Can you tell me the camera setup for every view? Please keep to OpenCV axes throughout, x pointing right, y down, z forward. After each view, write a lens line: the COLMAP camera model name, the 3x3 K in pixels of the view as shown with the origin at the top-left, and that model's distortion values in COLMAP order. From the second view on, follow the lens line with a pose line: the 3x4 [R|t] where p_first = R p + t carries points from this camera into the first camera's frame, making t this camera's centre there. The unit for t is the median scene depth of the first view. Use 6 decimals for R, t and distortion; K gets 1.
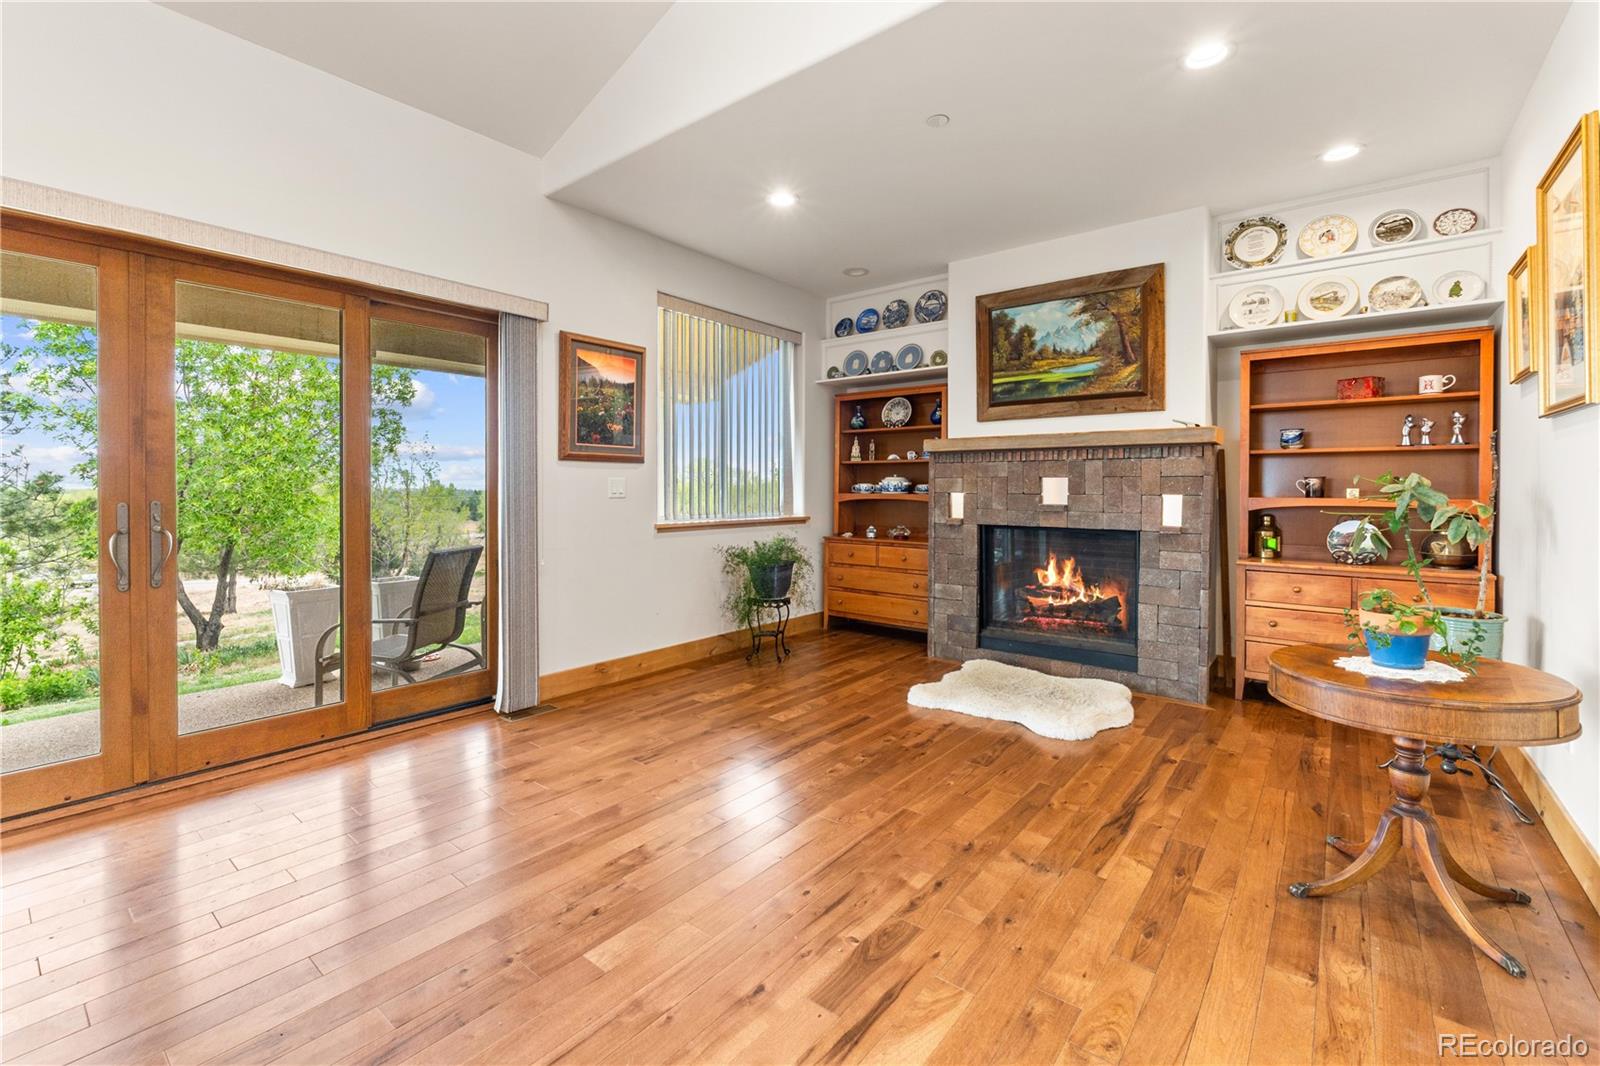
lens RADIAL K [[682.2, 0, 795.0], [0, 682.2, 492.7], [0, 0, 1]] dist [-0.006375, -0.000853]
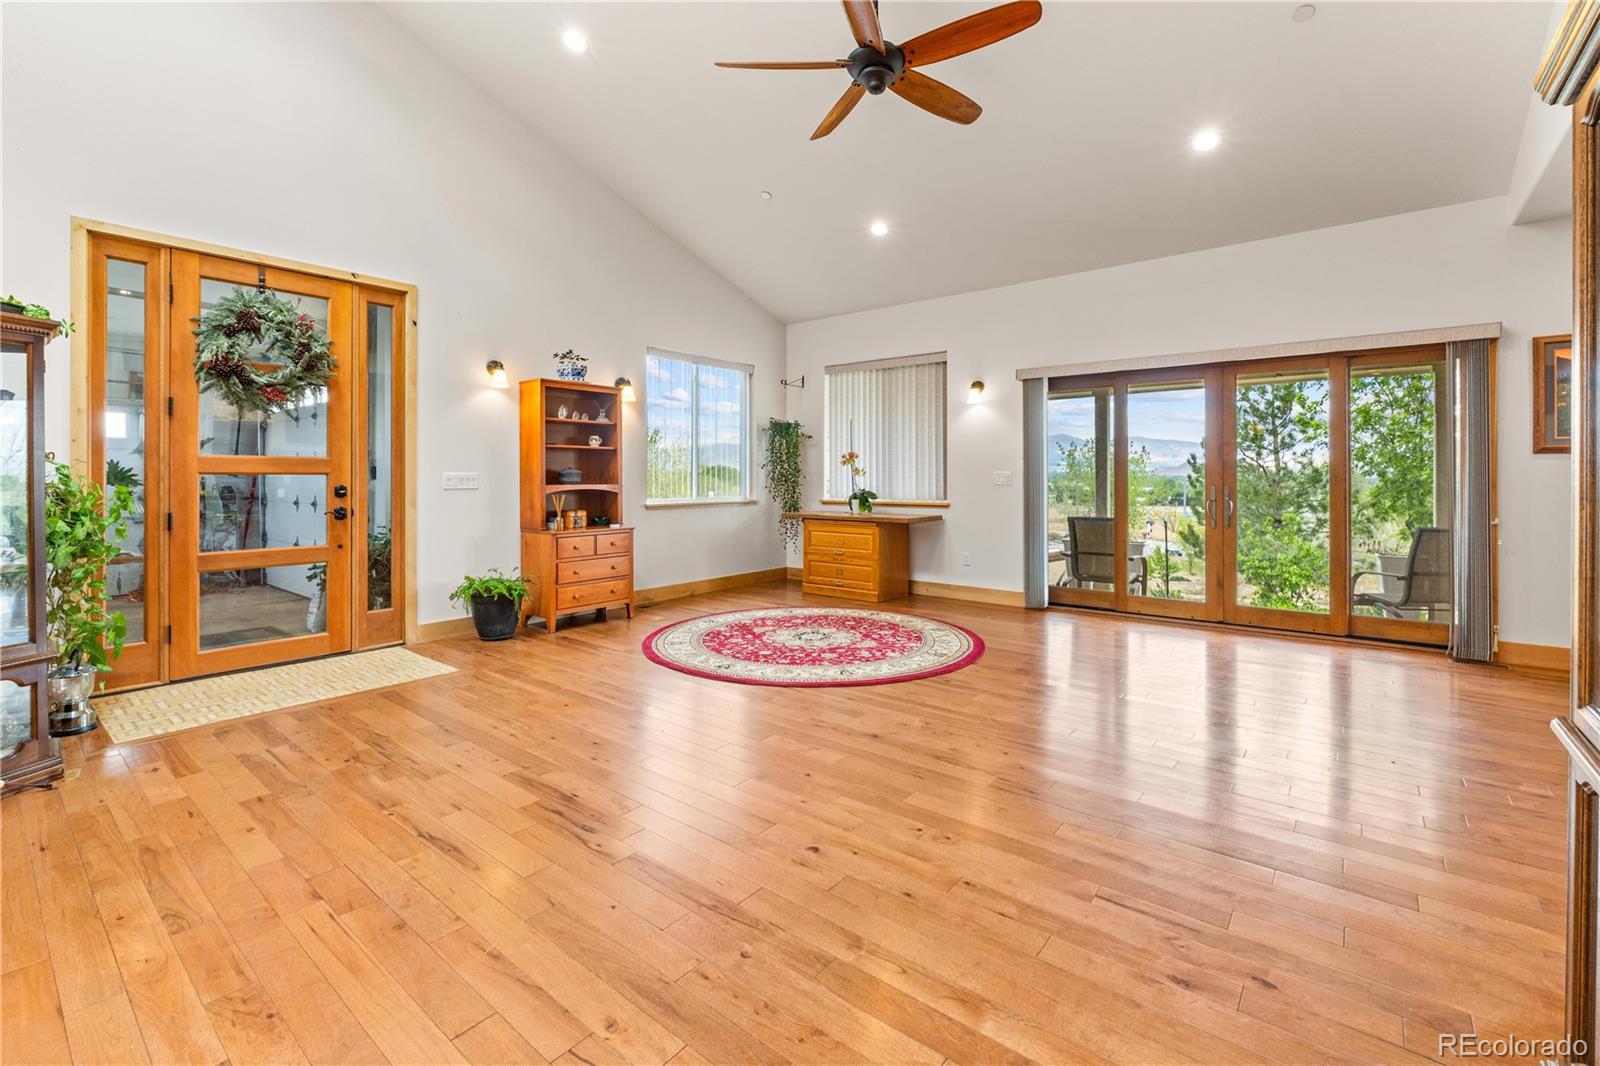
lens RADIAL K [[682.2, 0, 797.1], [0, 682.2, 477.9], [0, 0, 1]] dist [-0.006375, -0.000853]
pose [[-0.005732, -0.002465, -0.999981, 0.609643], [-0.003763, 0.999990, -0.002443, -0.000995], [0.999976, 0.003749, -0.005741, -0.156865]]
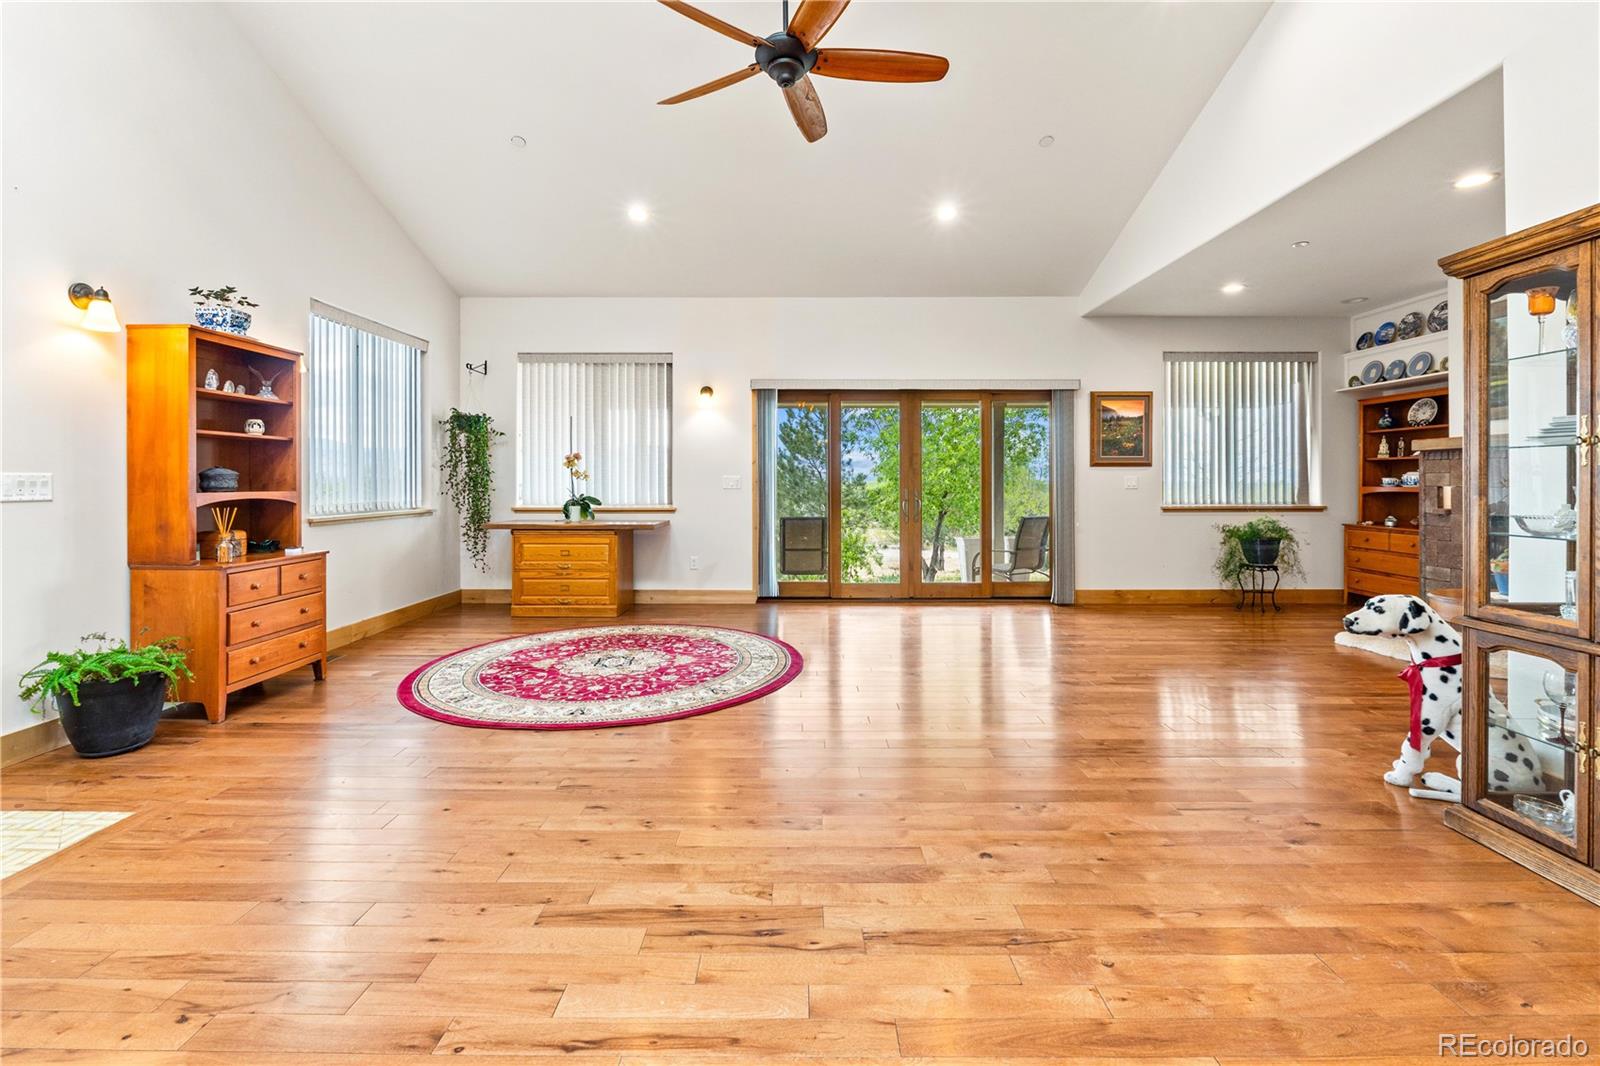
lens RADIAL K [[682.2, 0, 792.2], [0, 682.2, 480.8], [0, 0, 1]] dist [-0.006375, -0.000853]
pose [[0.614462, -0.002973, -0.788940, 0.437171], [-0.002140, 0.999983, -0.005435, -0.000519], [0.788943, 0.005028, 0.614446, -0.519648]]
